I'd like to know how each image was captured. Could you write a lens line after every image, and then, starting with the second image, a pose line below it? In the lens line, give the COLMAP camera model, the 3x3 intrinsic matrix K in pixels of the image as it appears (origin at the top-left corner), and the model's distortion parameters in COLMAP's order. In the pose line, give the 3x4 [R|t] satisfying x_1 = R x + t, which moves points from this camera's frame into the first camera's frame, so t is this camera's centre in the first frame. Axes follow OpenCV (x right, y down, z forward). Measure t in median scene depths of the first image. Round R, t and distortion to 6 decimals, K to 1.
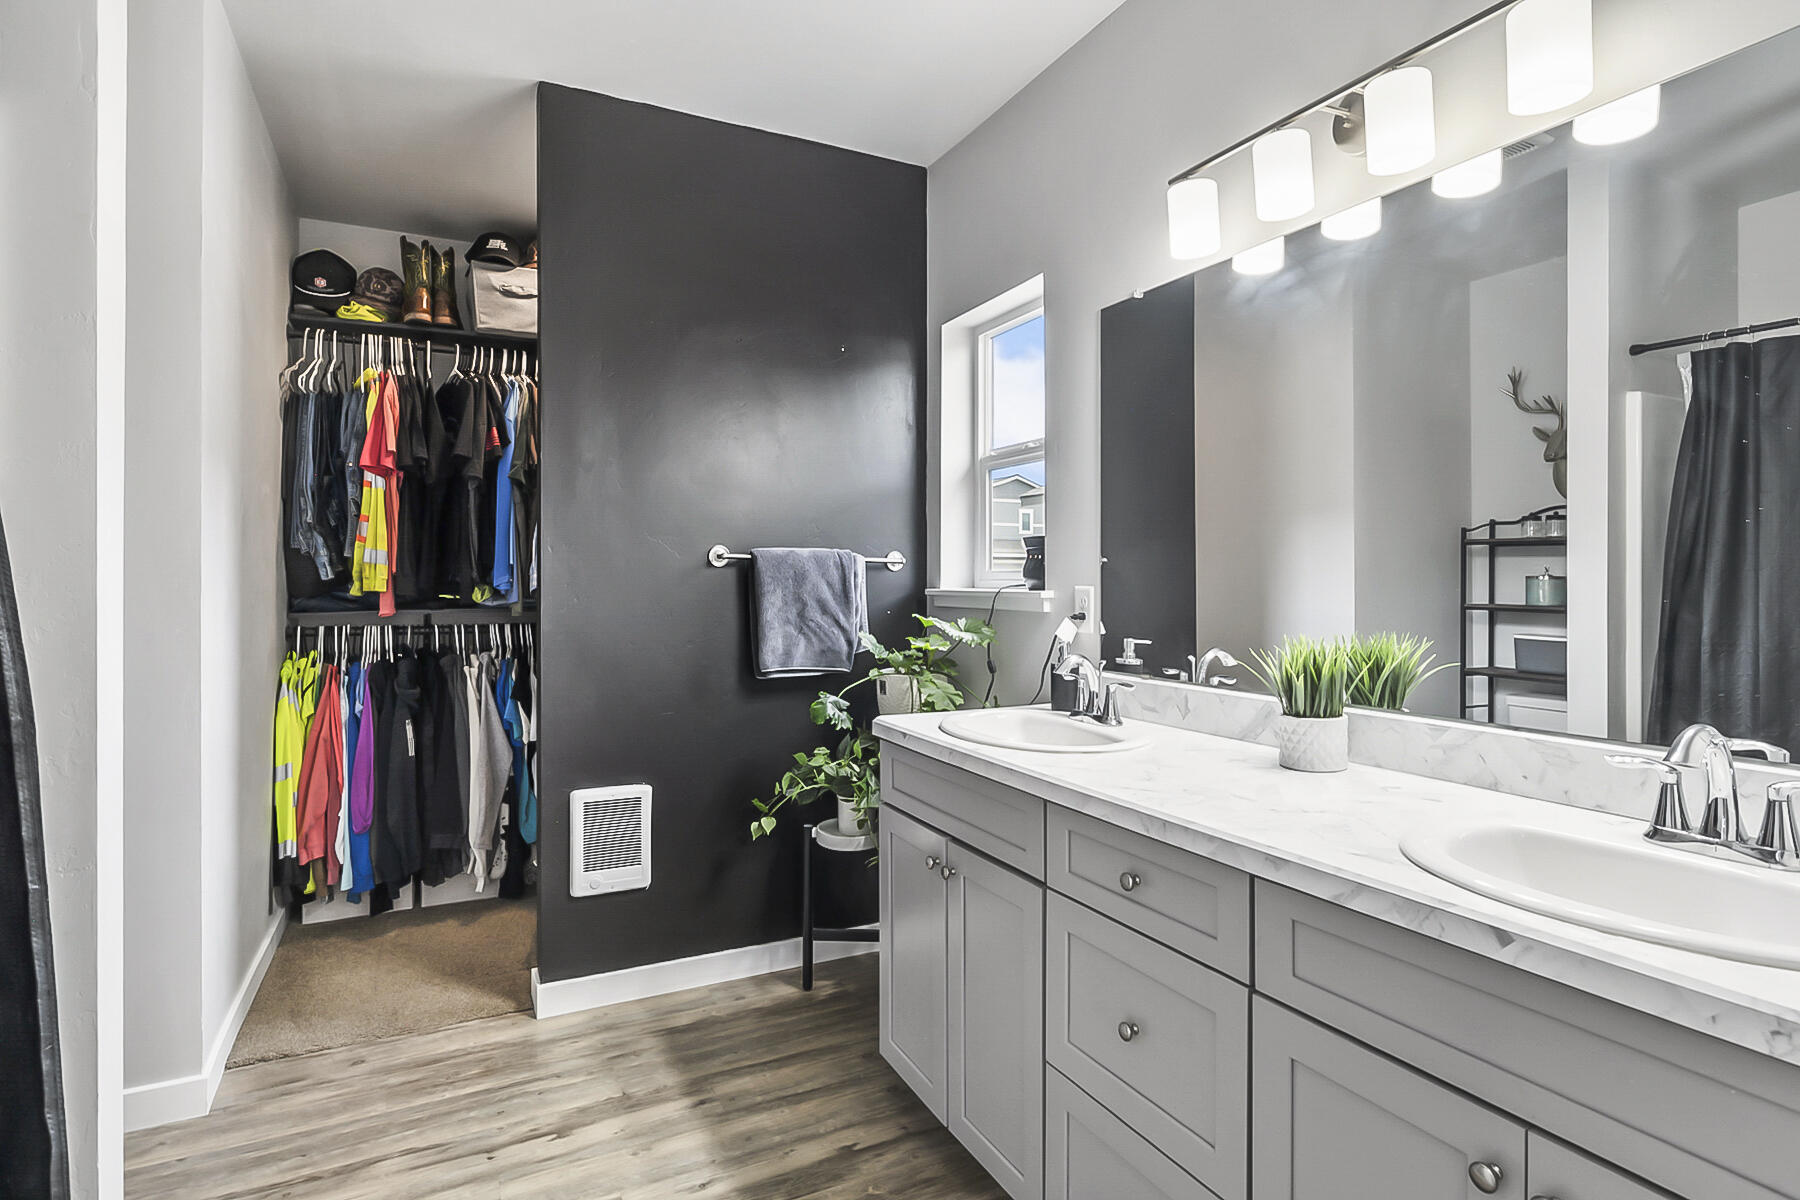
lens RADIAL K [[917.6, 0, 898.4], [0, 917.6, 592.1], [0, 0, 1]] dist [-0.014463, 0.003934]
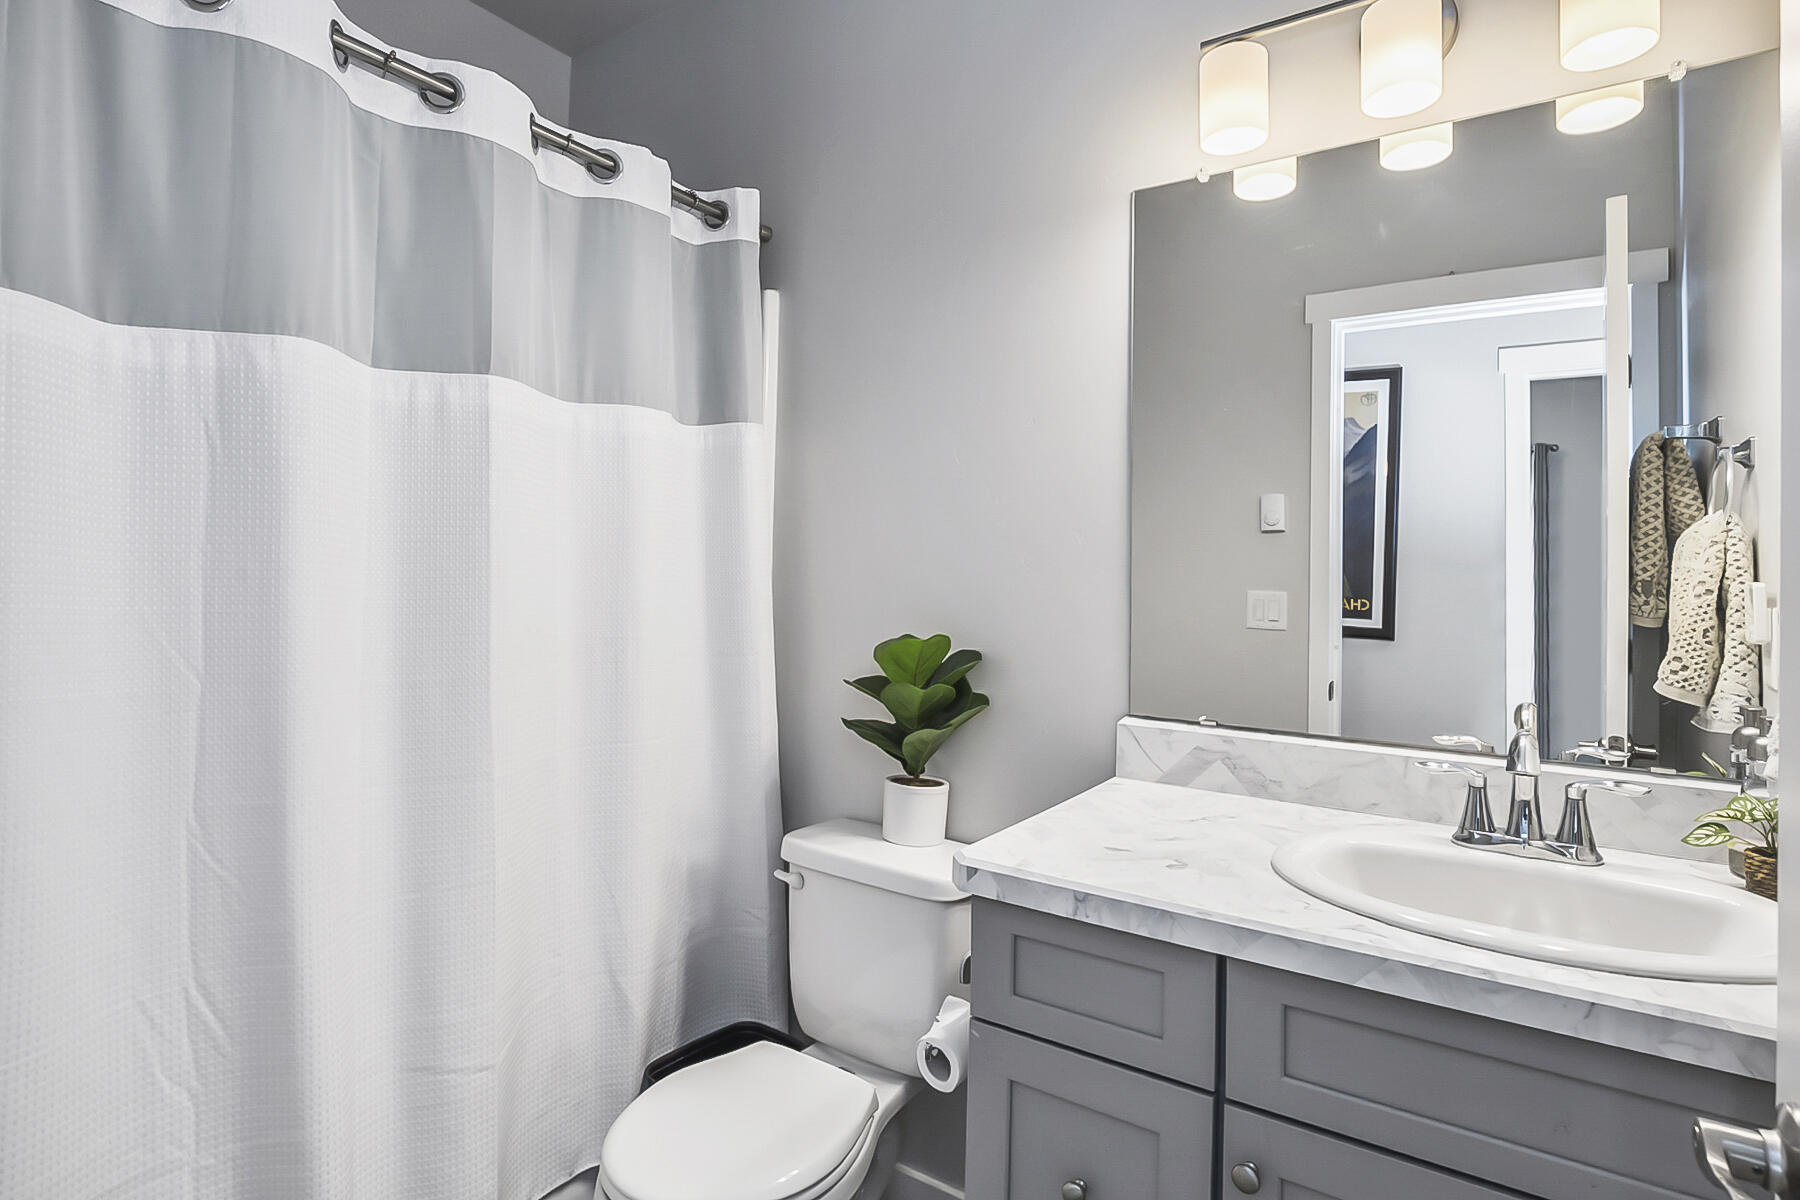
lens RADIAL K [[917.6, 0, 945.8], [0, 917.6, 596.5], [0, 0, 1]] dist [-0.014463, 0.003934]
pose [[0.869683, 0.009404, 0.493521, -0.211175], [-0.013962, 0.999887, 0.005551, -0.006801], [-0.493413, -0.011718, 0.869716, 0.408378]]
